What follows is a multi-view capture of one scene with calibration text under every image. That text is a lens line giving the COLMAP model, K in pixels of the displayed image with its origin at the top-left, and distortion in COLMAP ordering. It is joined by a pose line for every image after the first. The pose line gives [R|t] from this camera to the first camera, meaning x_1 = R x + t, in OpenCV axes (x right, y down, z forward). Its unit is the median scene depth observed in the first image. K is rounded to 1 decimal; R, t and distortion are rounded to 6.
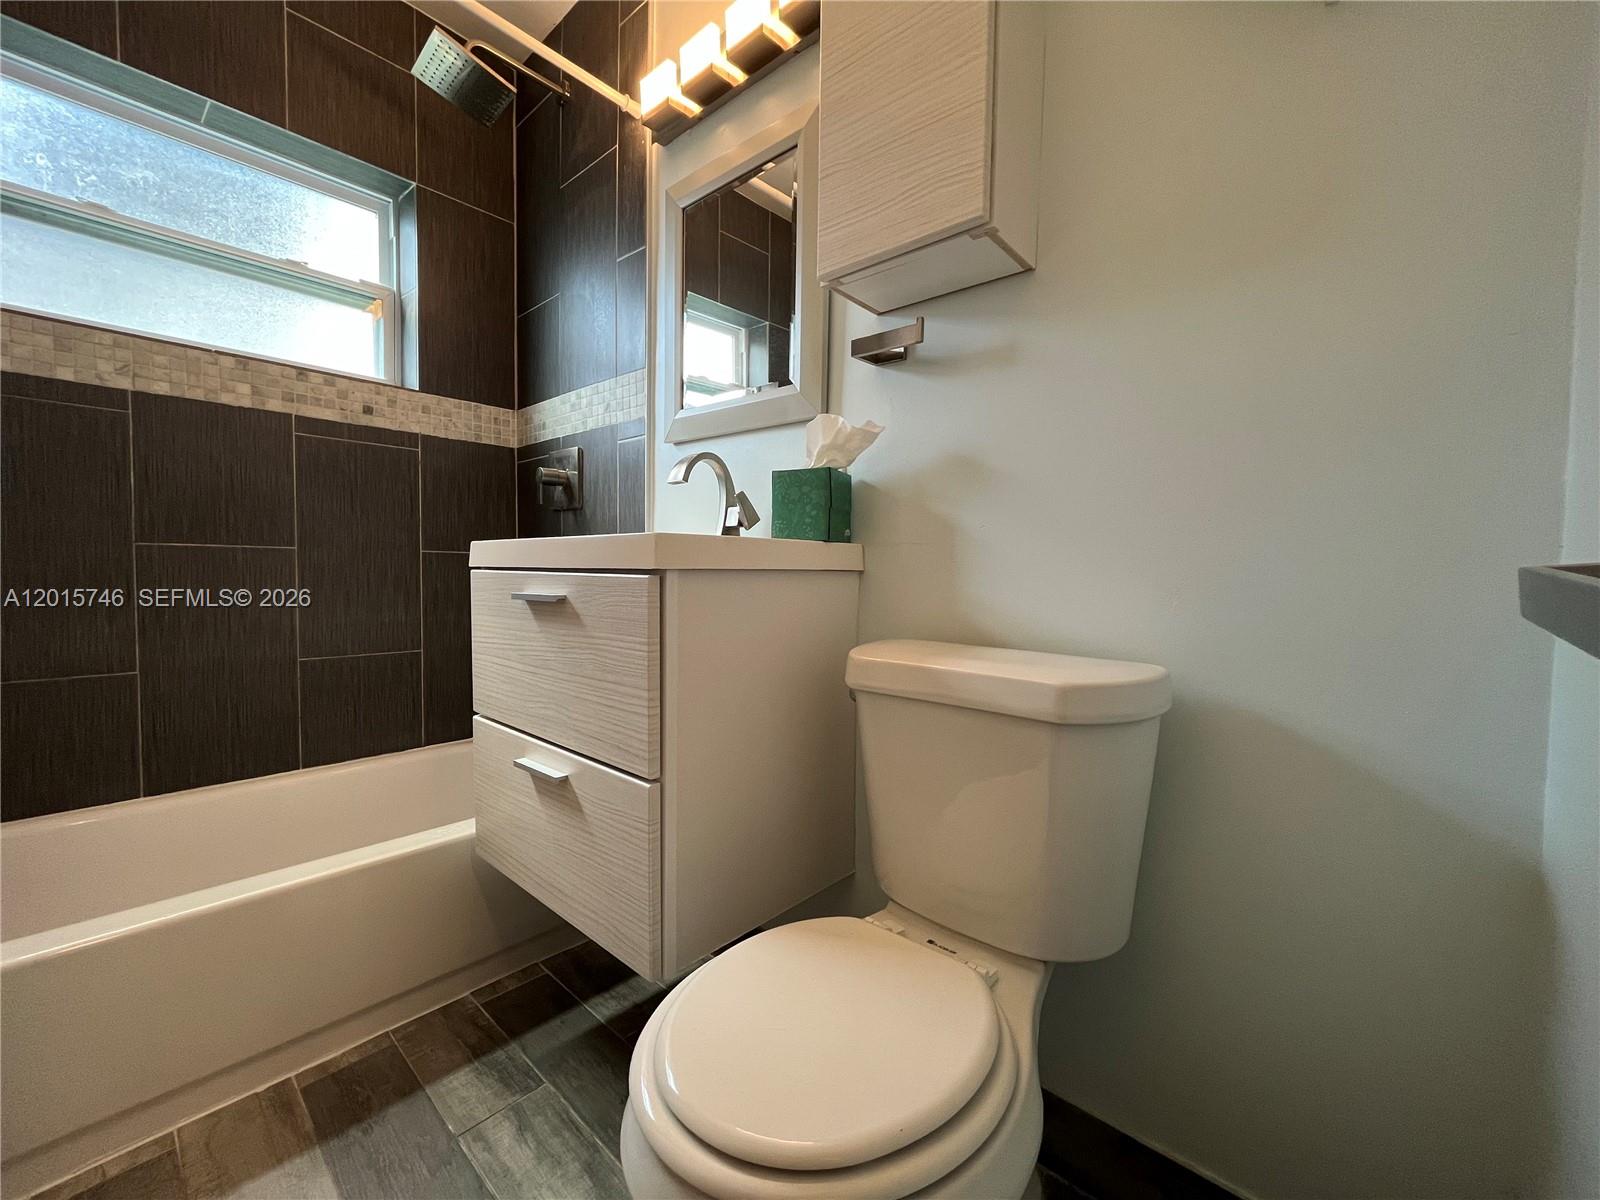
lens RADIAL K [[643.5, 0, 796.6], [0, 643.5, 599.2], [0, 0, 1]] dist [-0.003941, 0.000107]
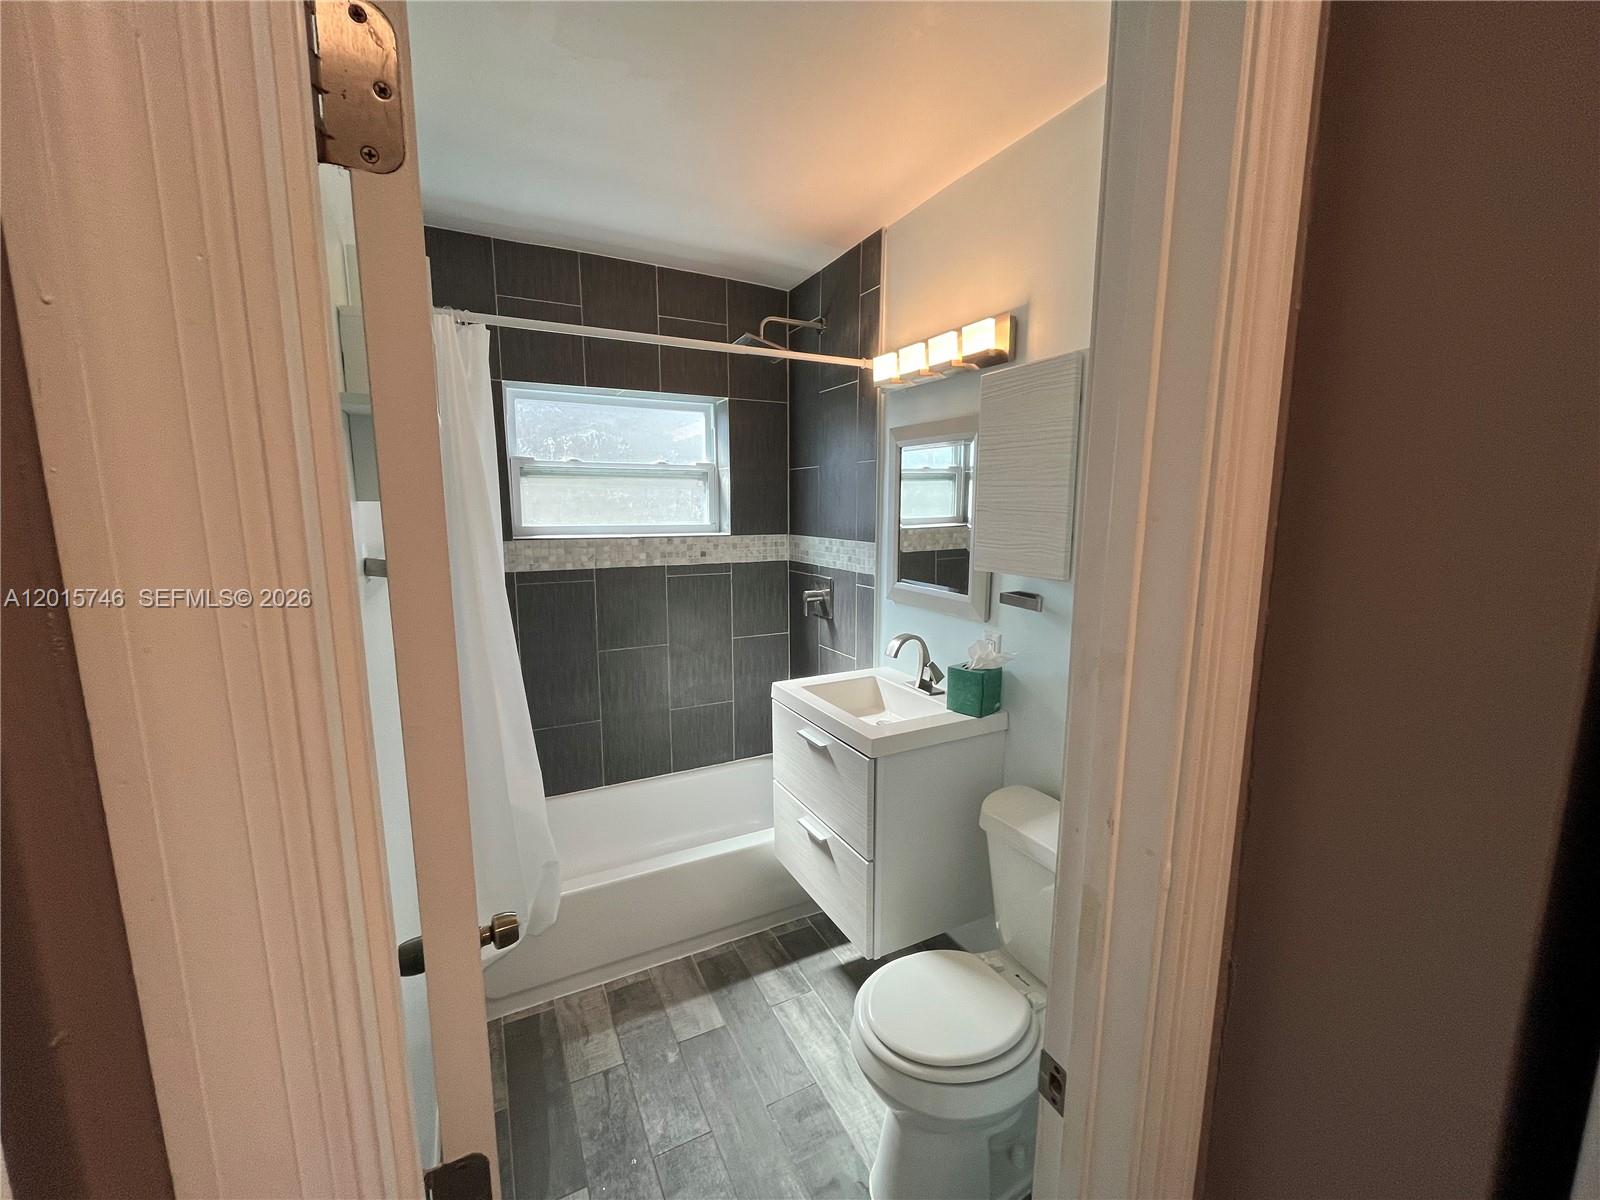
lens RADIAL K [[643.5, 0, 796.6], [0, 643.5, 599.2], [0, 0, 1]] dist [-0.003941, 0.000107]
pose [[0.932456, 0.035460, -0.359538, 0.160730], [-0.001510, 0.995545, 0.094272, -0.459419], [0.361279, -0.087362, 0.928356, -0.538490]]
